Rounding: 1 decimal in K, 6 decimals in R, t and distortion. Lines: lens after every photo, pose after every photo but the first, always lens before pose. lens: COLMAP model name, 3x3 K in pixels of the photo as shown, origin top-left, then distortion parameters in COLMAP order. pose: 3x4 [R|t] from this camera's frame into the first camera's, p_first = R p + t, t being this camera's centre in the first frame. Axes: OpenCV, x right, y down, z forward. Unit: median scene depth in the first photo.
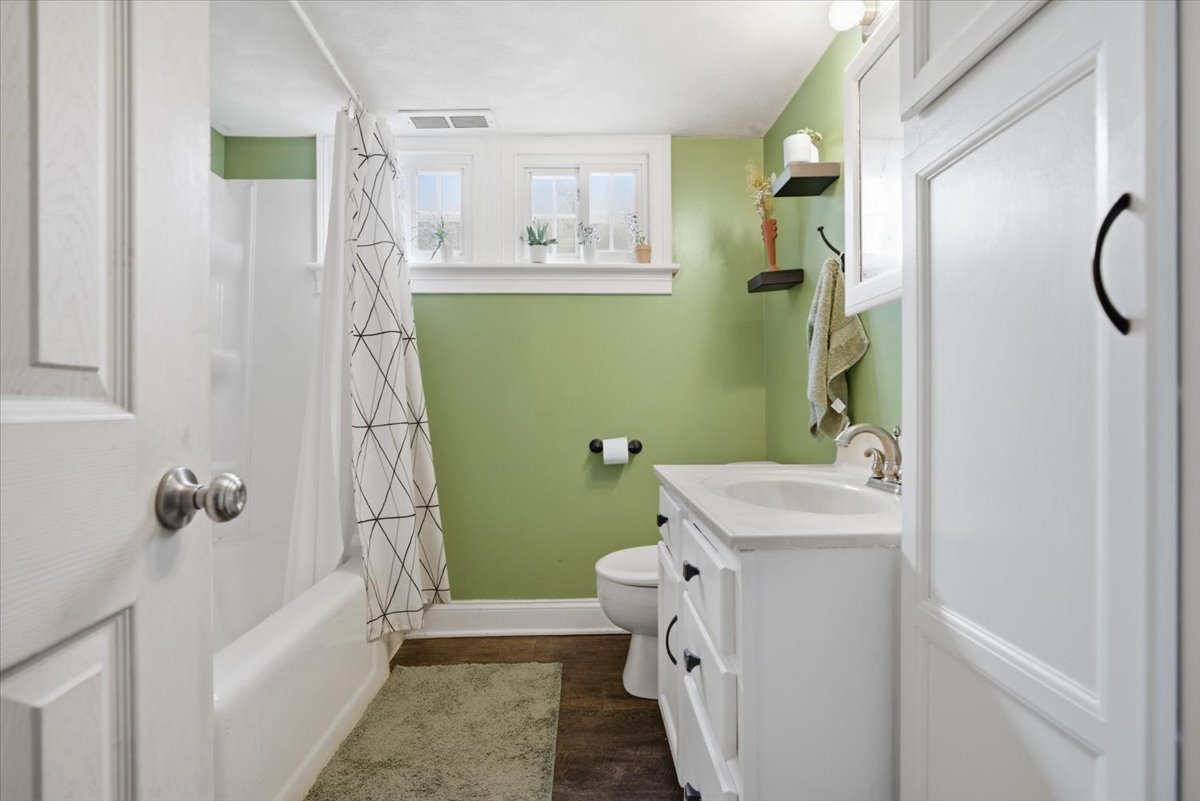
lens RADIAL K [[552.2, 0, 601.9], [0, 552.2, 403.2], [0, 0, 1]] dist [-0.007731, -0.000249]
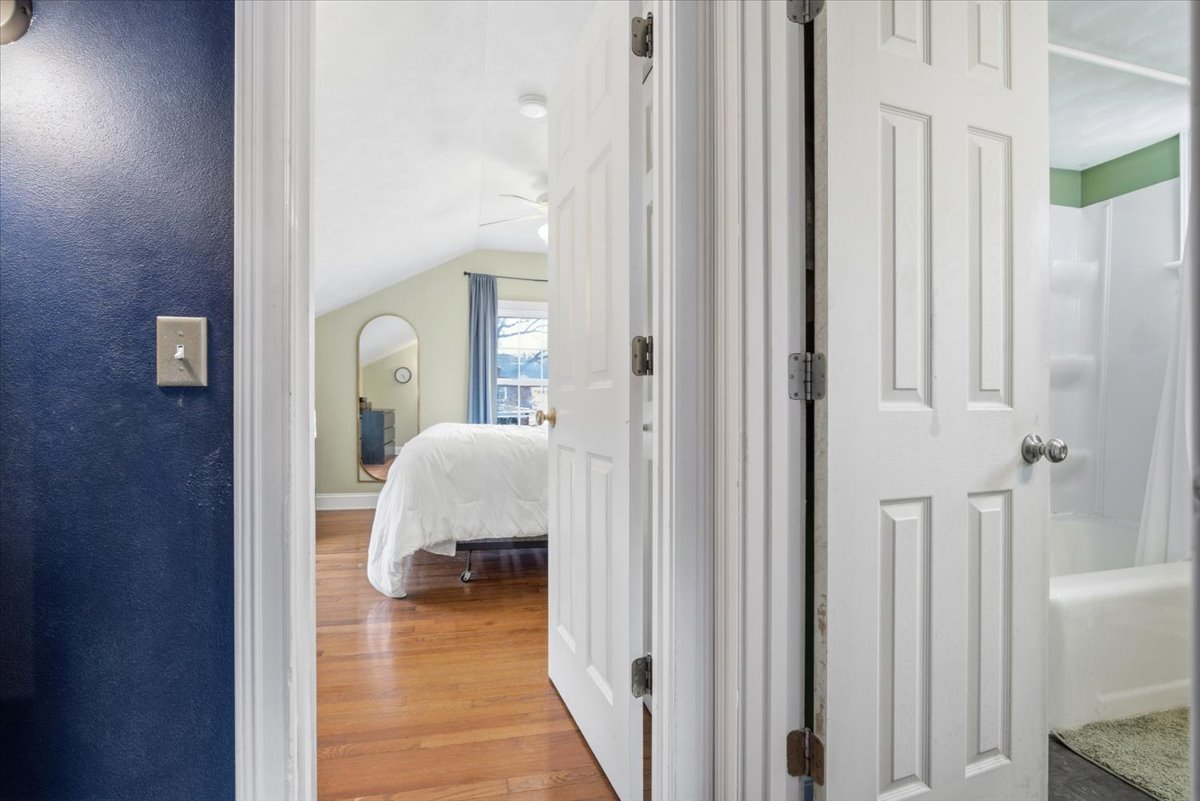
lens RADIAL K [[552.2, 0, 601.9], [0, 552.2, 403.2], [0, 0, 1]] dist [-0.007731, -0.000249]
pose [[0.232776, 0.010284, -0.972476, 0.881164], [-0.001735, 0.999947, 0.010159, -0.019648], [0.972529, -0.000678, 0.232782, -1.081740]]
